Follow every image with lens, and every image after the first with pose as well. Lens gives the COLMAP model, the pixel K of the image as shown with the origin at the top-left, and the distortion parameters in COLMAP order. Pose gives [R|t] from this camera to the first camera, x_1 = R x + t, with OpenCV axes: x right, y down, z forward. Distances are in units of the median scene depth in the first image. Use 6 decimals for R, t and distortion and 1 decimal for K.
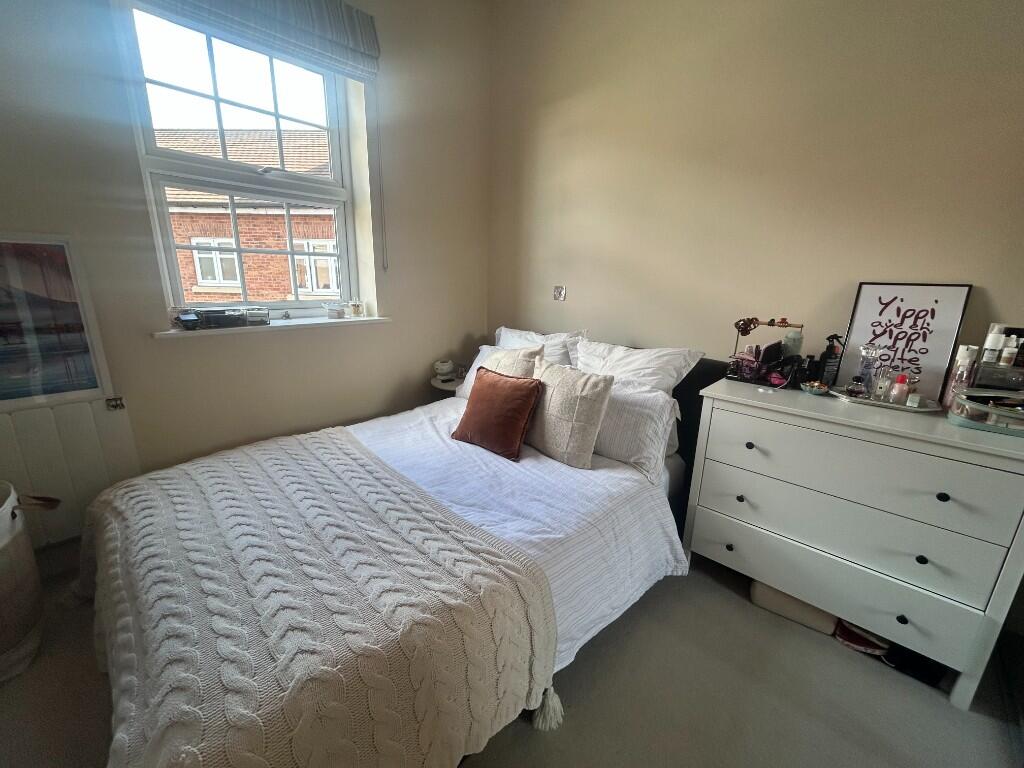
lens RADIAL K [[410.7, 0, 512.0], [0, 410.7, 384.0], [0, 0, 1]] dist [-0.000072, -0.000317]
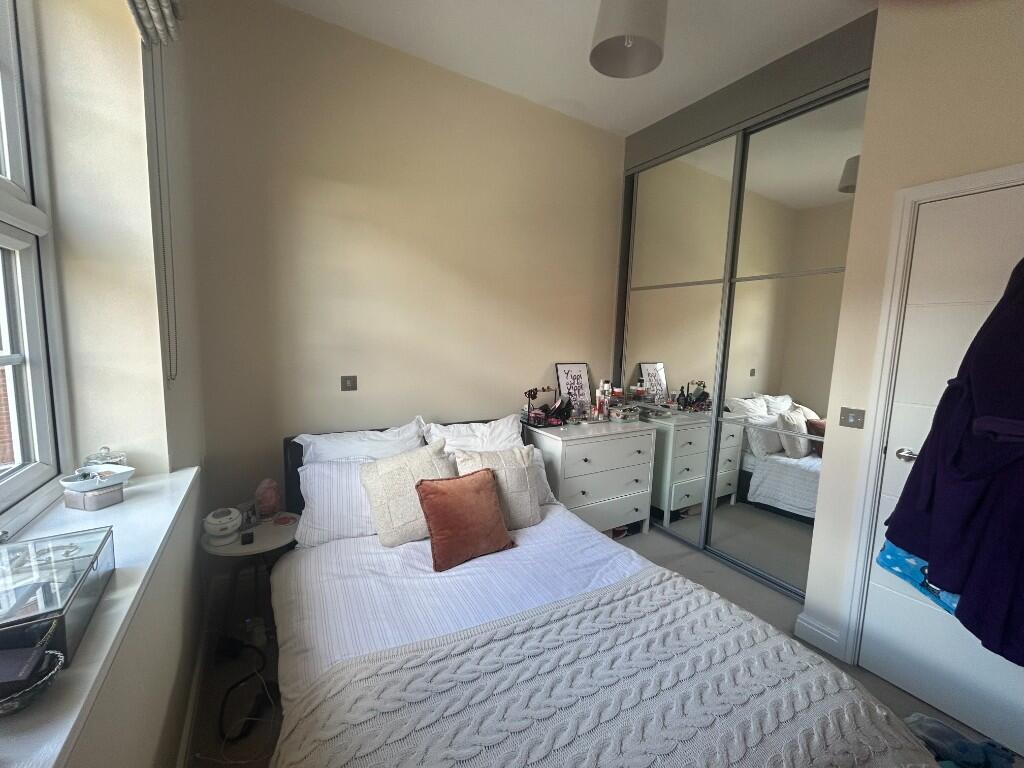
lens RADIAL K [[410.7, 0, 512.0], [0, 410.7, 384.0], [0, 0, 1]] dist [-0.000072, -0.000317]
pose [[0.262684, -0.118866, 0.957532, -1.091394], [0.226102, 0.972335, 0.058677, -0.325640], [-0.938017, 0.201086, 0.282292, 0.699844]]
